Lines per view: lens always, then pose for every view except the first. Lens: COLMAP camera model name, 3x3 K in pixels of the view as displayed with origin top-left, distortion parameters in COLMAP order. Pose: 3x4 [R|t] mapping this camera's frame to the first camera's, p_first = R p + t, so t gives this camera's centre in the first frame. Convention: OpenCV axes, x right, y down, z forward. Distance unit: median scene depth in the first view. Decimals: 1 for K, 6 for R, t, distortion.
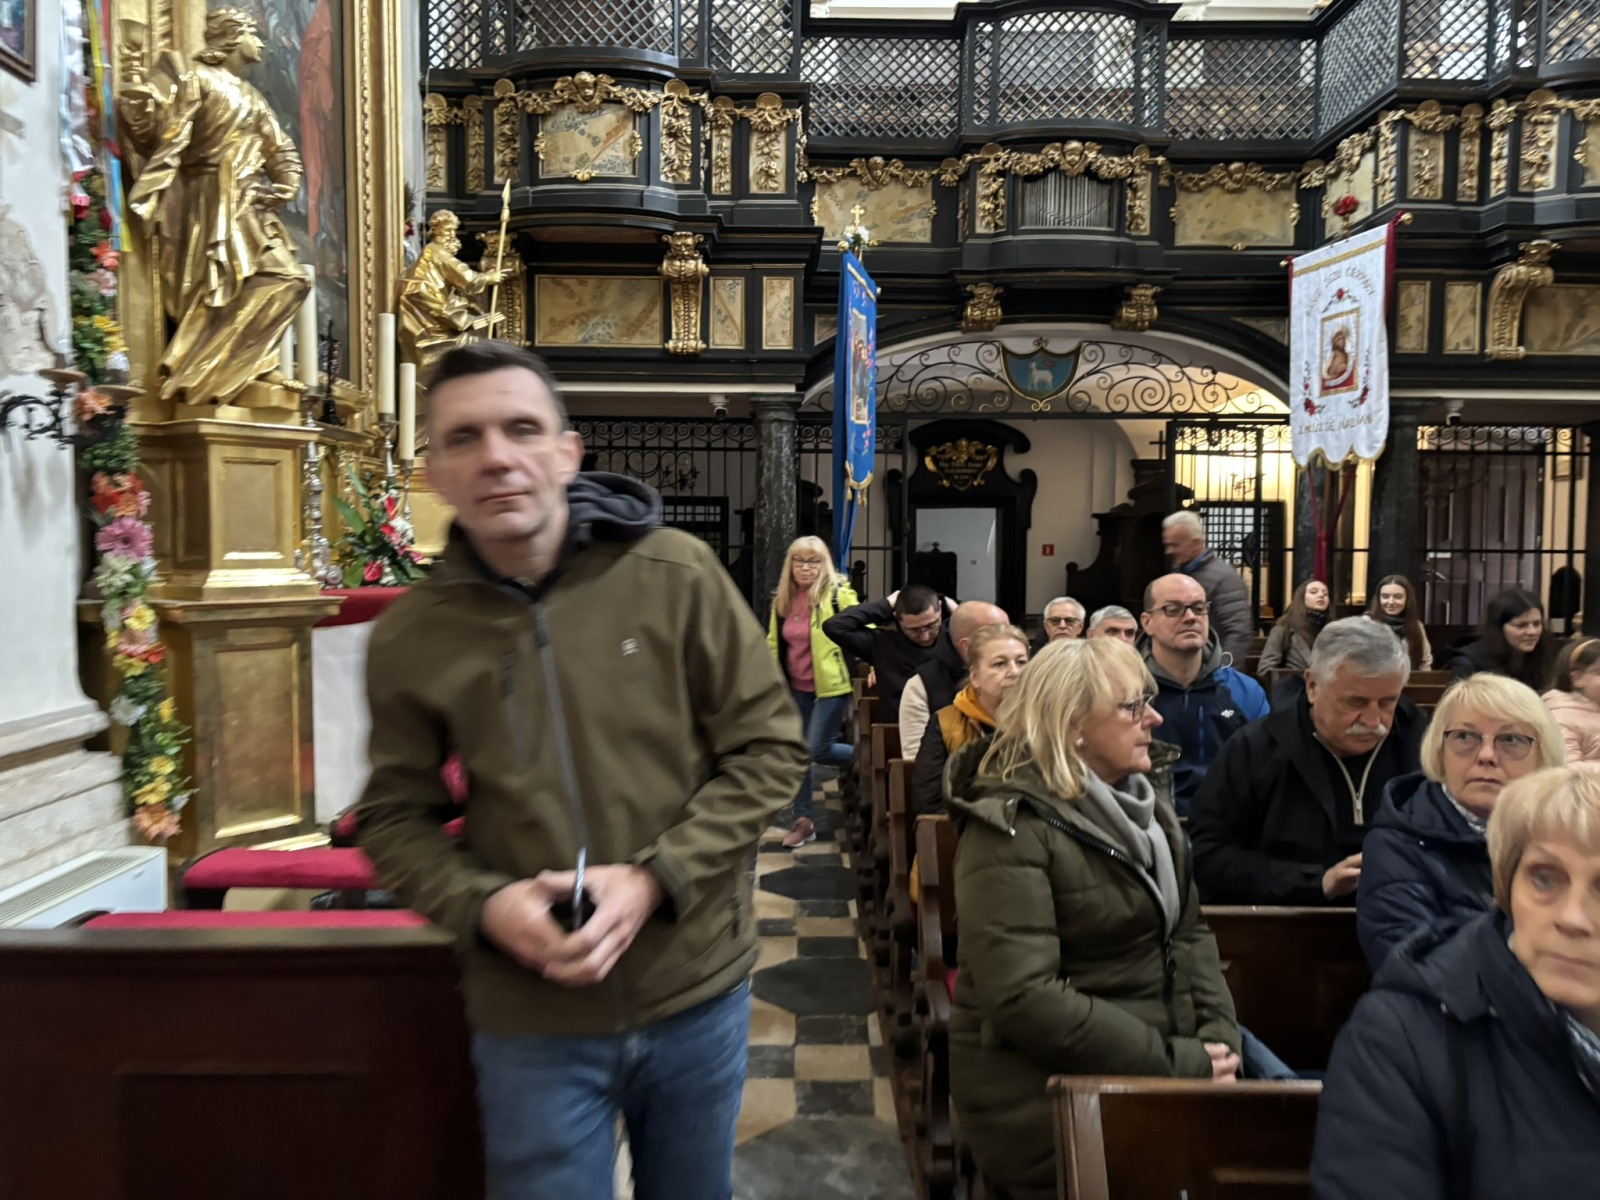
lens RADIAL K [[1197.5, 0, 798.2], [0, 1197.5, 638.2], [0, 0, 1]] dist [0.083259, -0.107496]
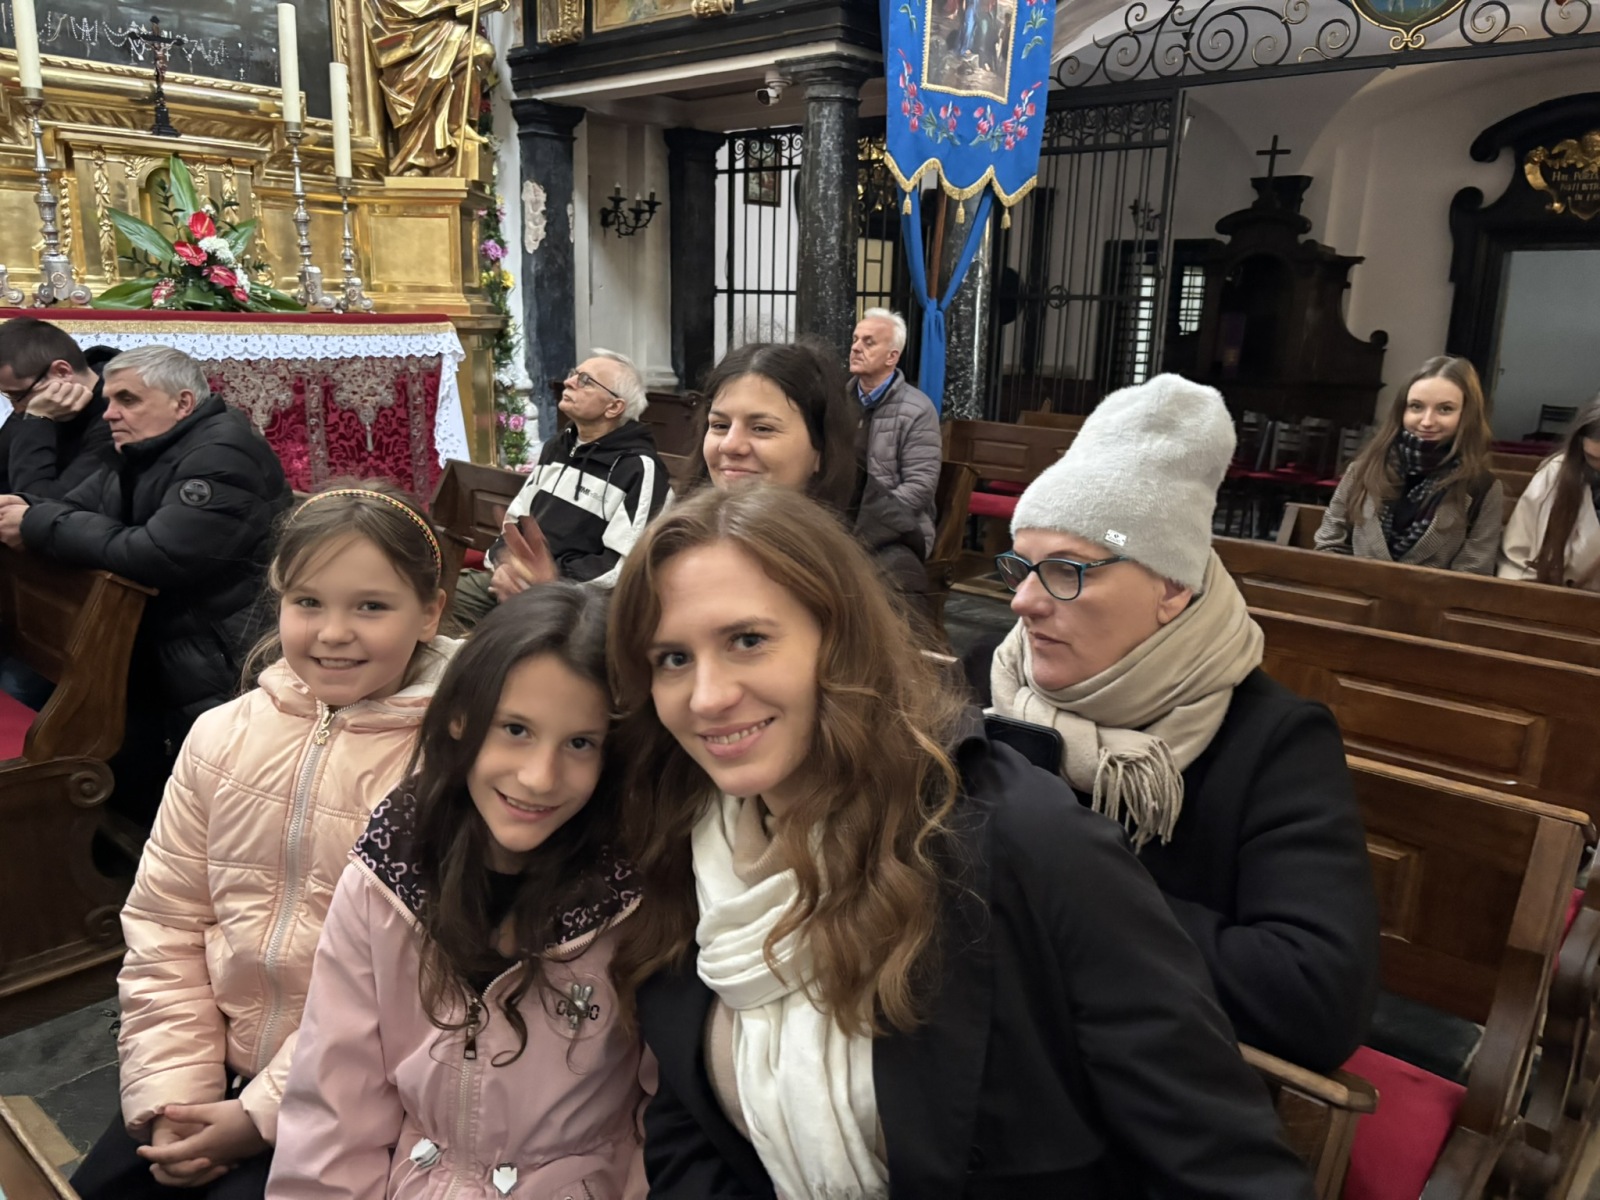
lens RADIAL K [[1202.1, 0, 792.5], [0, 1202.1, 600.4], [0, 0, 1]] dist [0.030335, -0.038683]
pose [[0.735442, 0.173312, -0.655049, 0.462436], [-0.075360, 0.981659, 0.175117, -0.015927], [0.673385, -0.079424, 0.735014, 0.430609]]
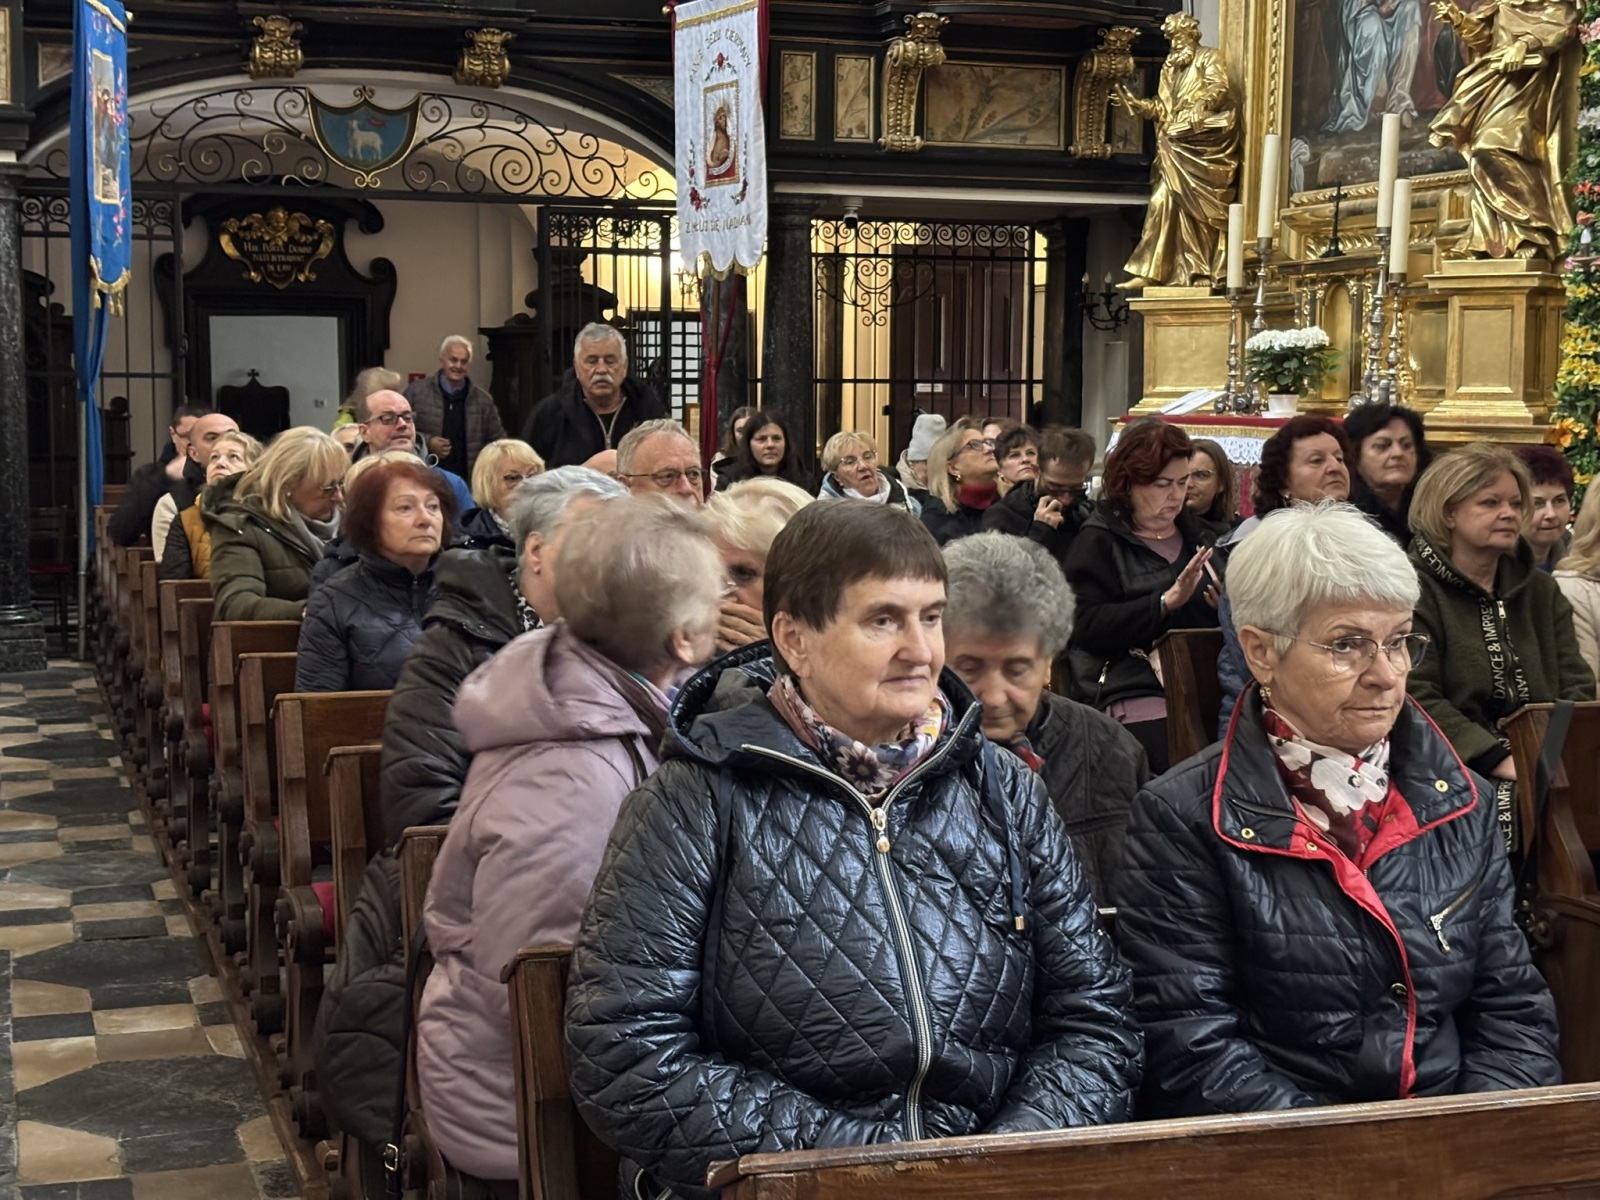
lens RADIAL K [[2359.7, 0, 800.0], [0, 2359.7, 600.0], [0, 0, 1]] dist [0.297940, -1.365100]
pose [[0.948519, -0.032221, 0.315077, -0.017029], [0.027770, 0.999441, 0.018606, 0.047677], [-0.315501, -0.008899, 0.948884, -0.524036]]
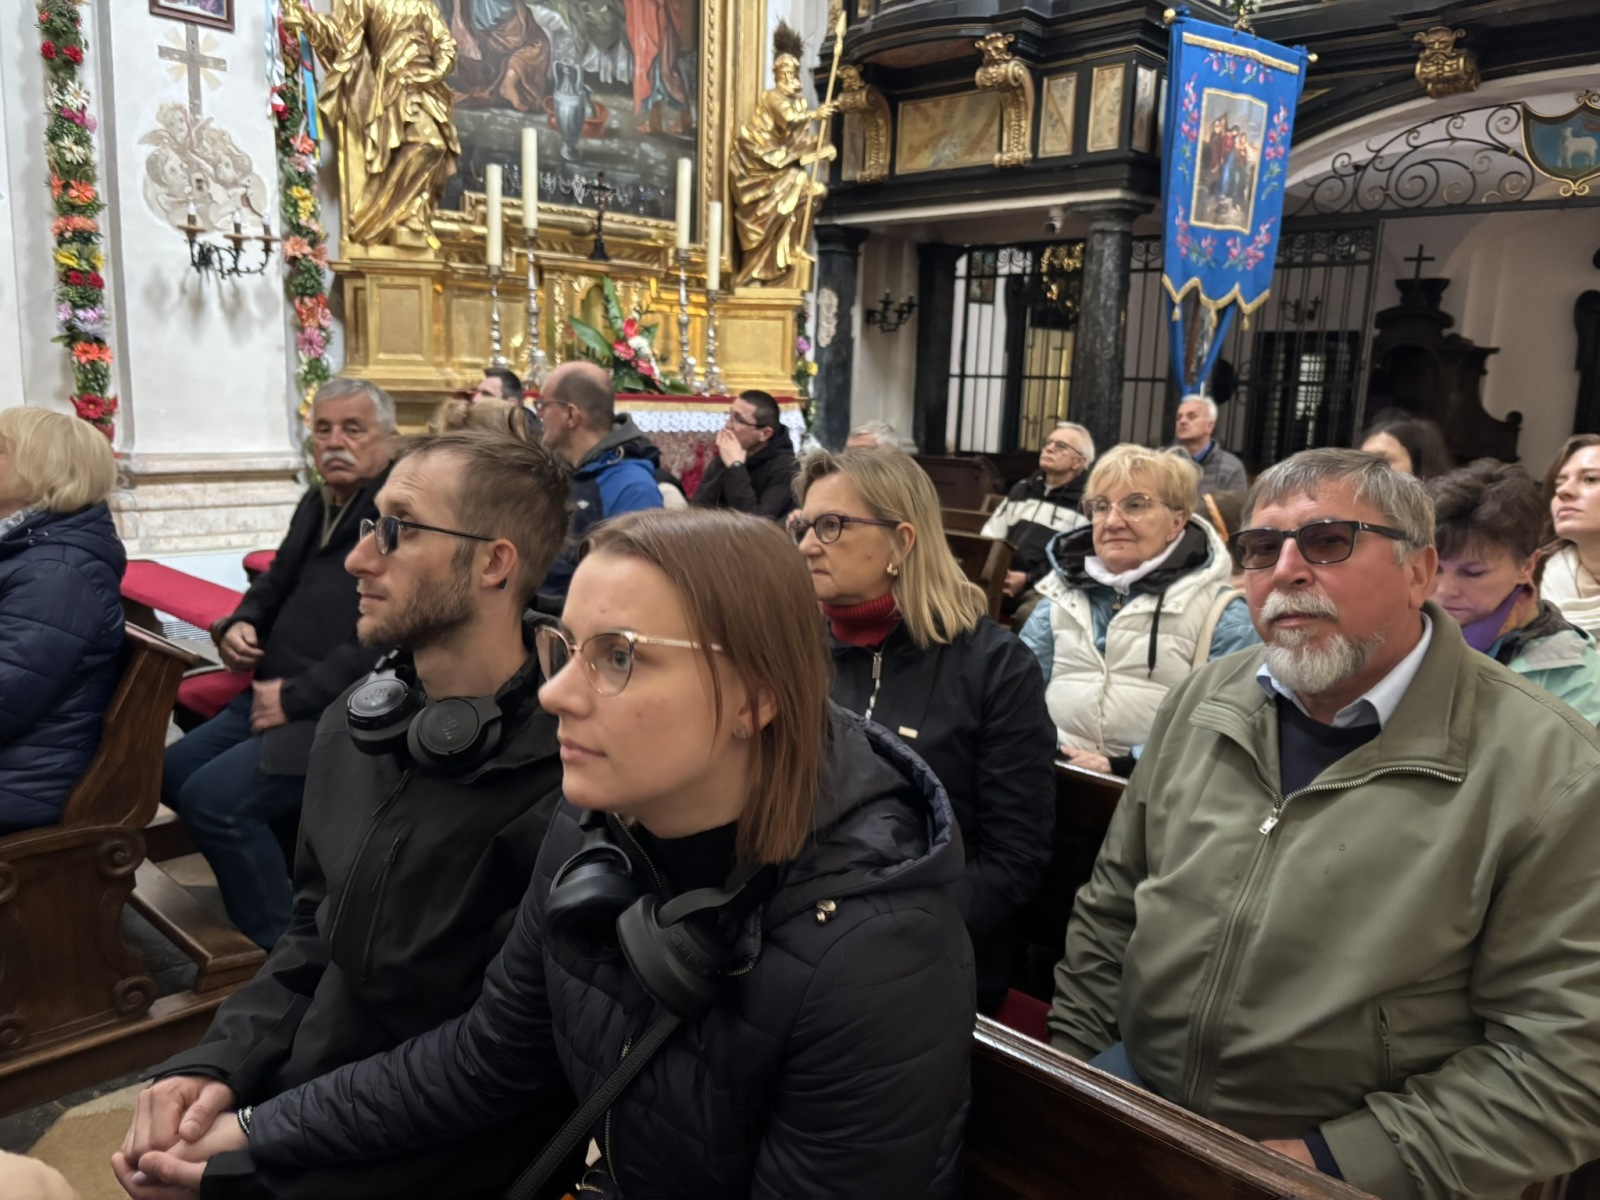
lens RADIAL K [[1217.1, 0, 803.4], [0, 1217.1, 606.4], [0, 0, 1]] dist [0.041202, -0.053410]
pose [[0.712559, 0.142773, -0.686932, 0.470487], [-0.082252, 0.989324, 0.120302, 0.003888], [0.696774, -0.029221, 0.716695, 0.173478]]
